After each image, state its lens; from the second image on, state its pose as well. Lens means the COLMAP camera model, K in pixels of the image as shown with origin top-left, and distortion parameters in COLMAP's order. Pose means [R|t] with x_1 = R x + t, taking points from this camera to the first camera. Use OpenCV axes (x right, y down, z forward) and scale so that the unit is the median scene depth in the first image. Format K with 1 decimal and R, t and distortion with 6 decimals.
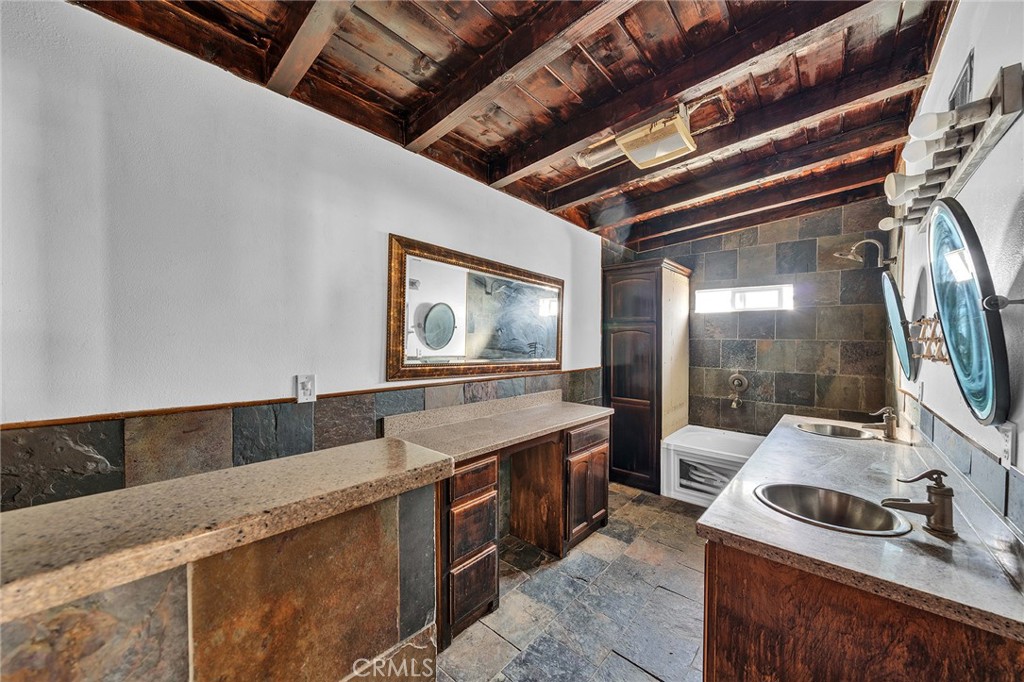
lens RADIAL K [[380.0, 0, 507.2], [0, 380.0, 345.5], [0, 0, 1]] dist [-0.002263, -0.000022]
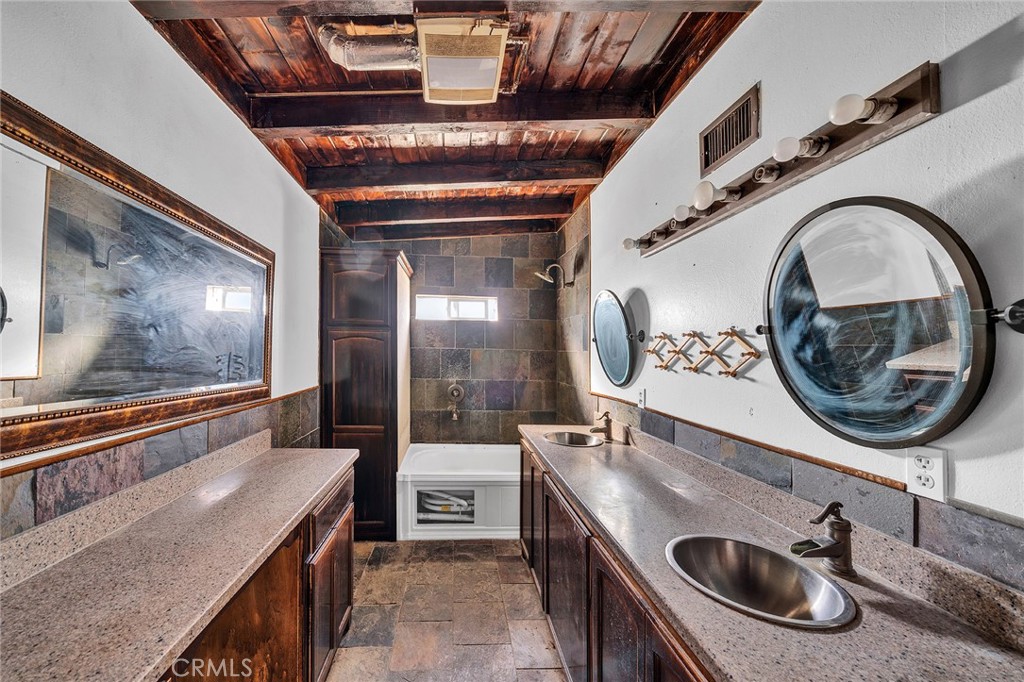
lens RADIAL K [[405.4, 0, 498.6], [0, 405.4, 348.4], [0, 0, 1]] dist [-0.005064, -0.000465]
pose [[0.734316, 0.007809, 0.678763, -0.025011], [0.000146, 0.999932, -0.011663, -0.006079], [-0.678808, 0.008664, 0.734265, 0.215950]]
